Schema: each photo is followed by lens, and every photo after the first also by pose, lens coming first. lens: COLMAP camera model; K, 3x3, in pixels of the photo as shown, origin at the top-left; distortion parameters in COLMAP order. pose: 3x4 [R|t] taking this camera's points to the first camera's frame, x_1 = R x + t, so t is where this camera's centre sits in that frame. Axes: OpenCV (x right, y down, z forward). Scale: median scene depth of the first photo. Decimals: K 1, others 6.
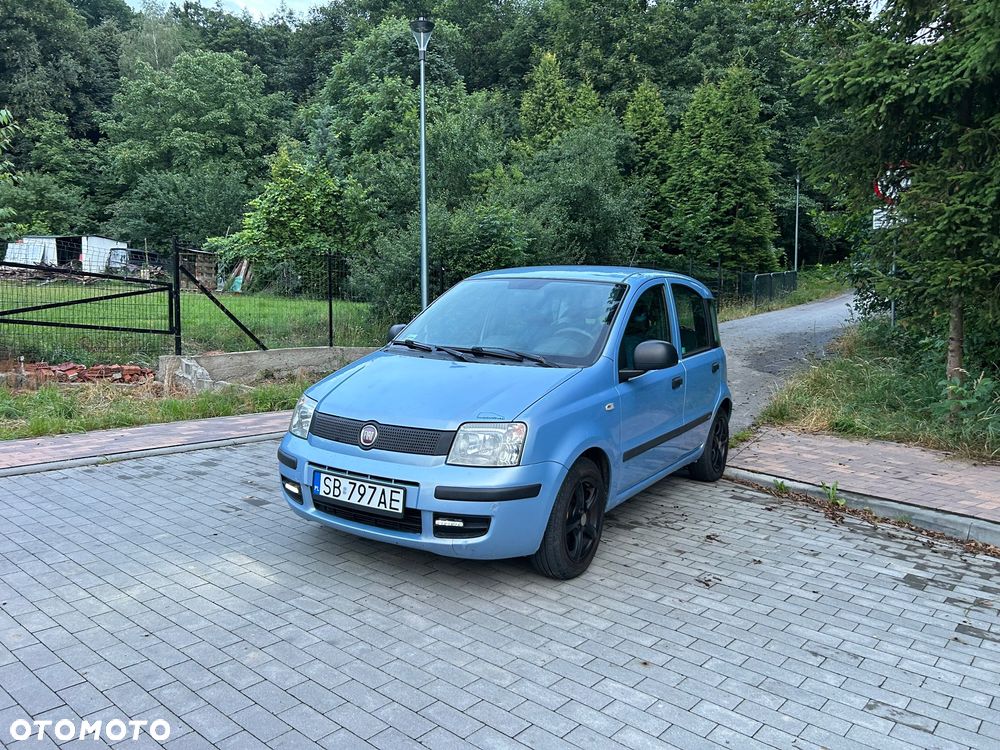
lens RADIAL K [[753.4, 0, 491.1], [0, 753.4, 367.2], [0, 0, 1]] dist [0.046530, -0.052720]
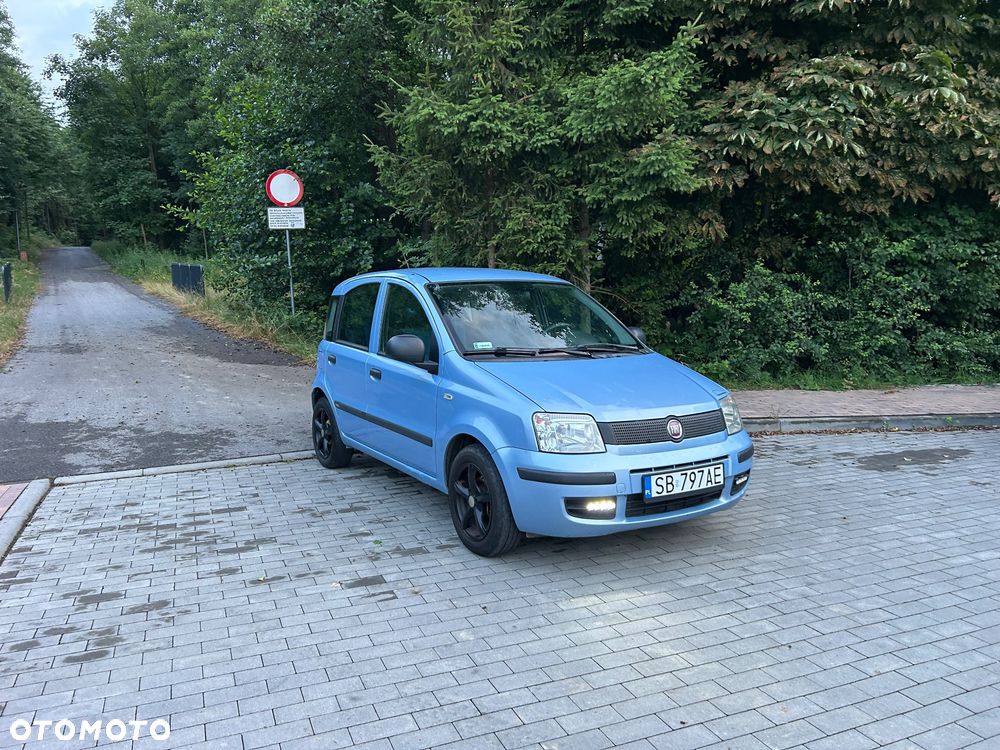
lens RADIAL K [[753.4, 0, 484.8], [0, 753.4, 366.7], [0, 0, 1]] dist [0.046530, -0.052720]
pose [[0.453407, -0.119196, 0.883298, -0.771148], [0.106395, 0.991170, 0.079138, -0.071326], [-0.884931, 0.058096, 0.462085, 0.453937]]
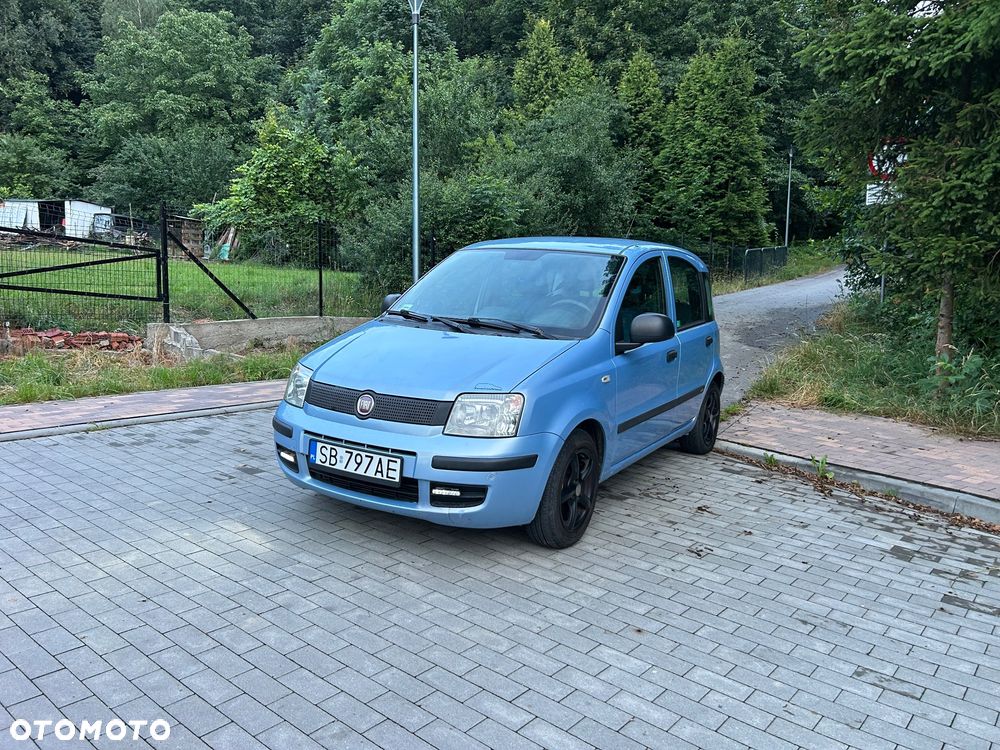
lens RADIAL K [[753.4, 0, 492.4], [0, 753.4, 371.2], [0, 0, 1]] dist [0.046530, -0.052720]
pose [[0.999787, 0.011062, 0.017434, -0.007468], [-0.011787, 0.999046, 0.042042, 0.001428], [-0.016952, -0.042239, 0.998964, 0.001707]]
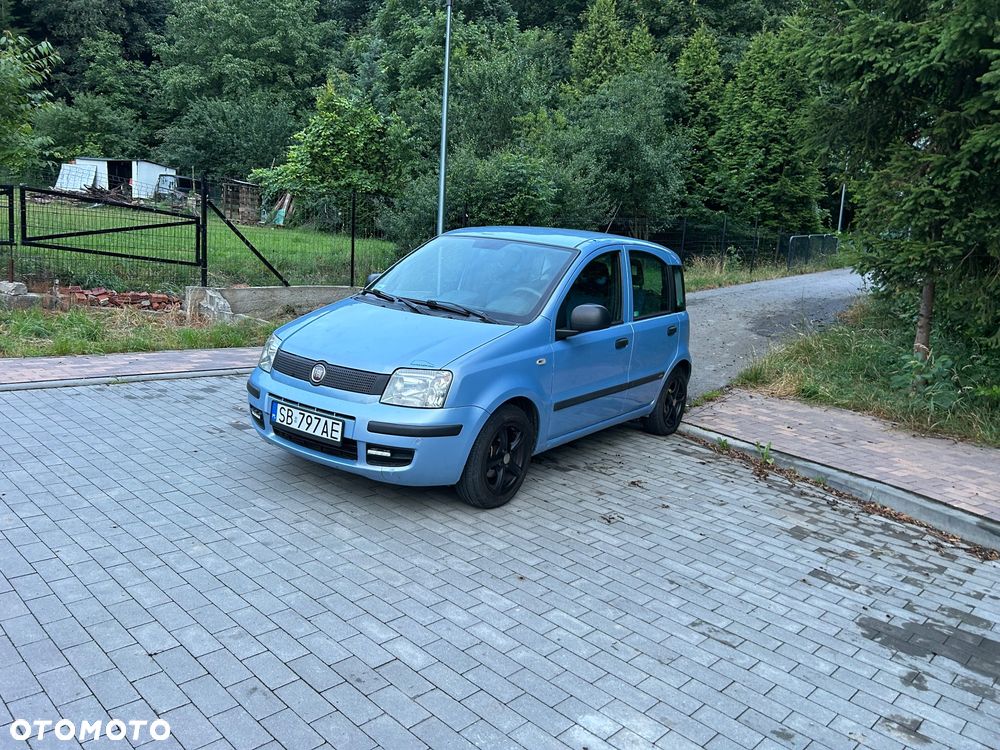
lens RADIAL K [[753.4, 0, 501.0], [0, 753.4, 373.5], [0, 0, 1]] dist [0.046530, -0.052720]
pose [[0.997206, 0.061927, -0.041778, 0.099840], [-0.058342, 0.994909, 0.082173, -0.012105], [0.046654, -0.079506, 0.995742, -0.077585]]
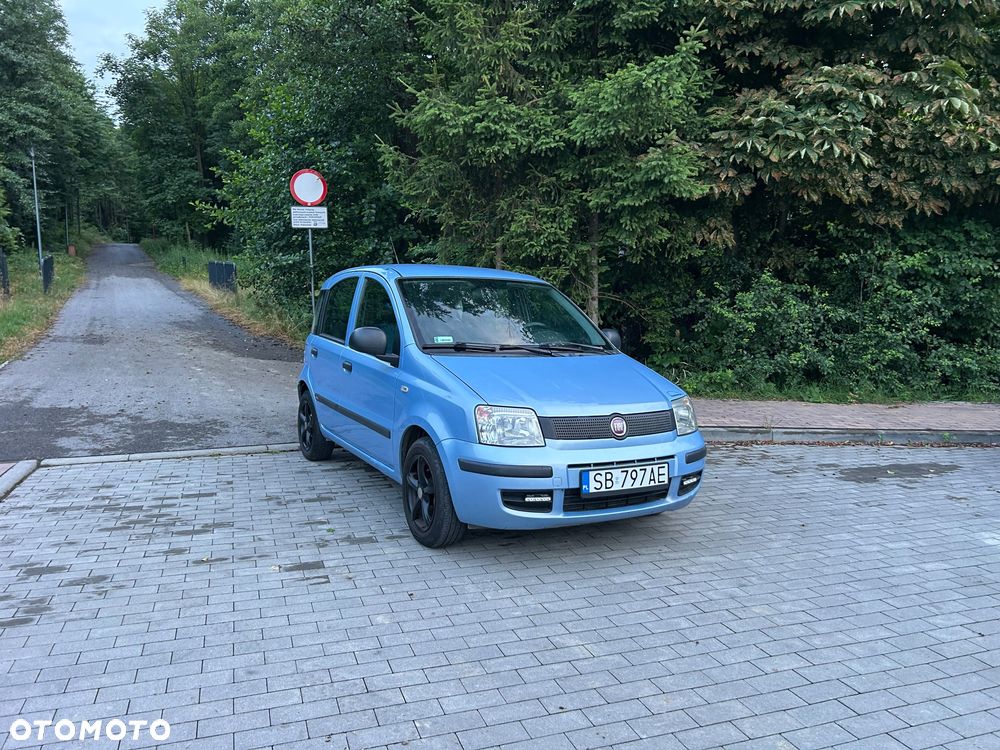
lens RADIAL K [[753.4, 0, 503.3], [0, 753.4, 377.2], [0, 0, 1]] dist [0.046530, -0.052720]
pose [[0.486081, -0.106616, 0.867386, -0.736721], [0.076786, 0.993902, 0.079136, -0.050424], [-0.870534, 0.028136, 0.491303, 0.375057]]
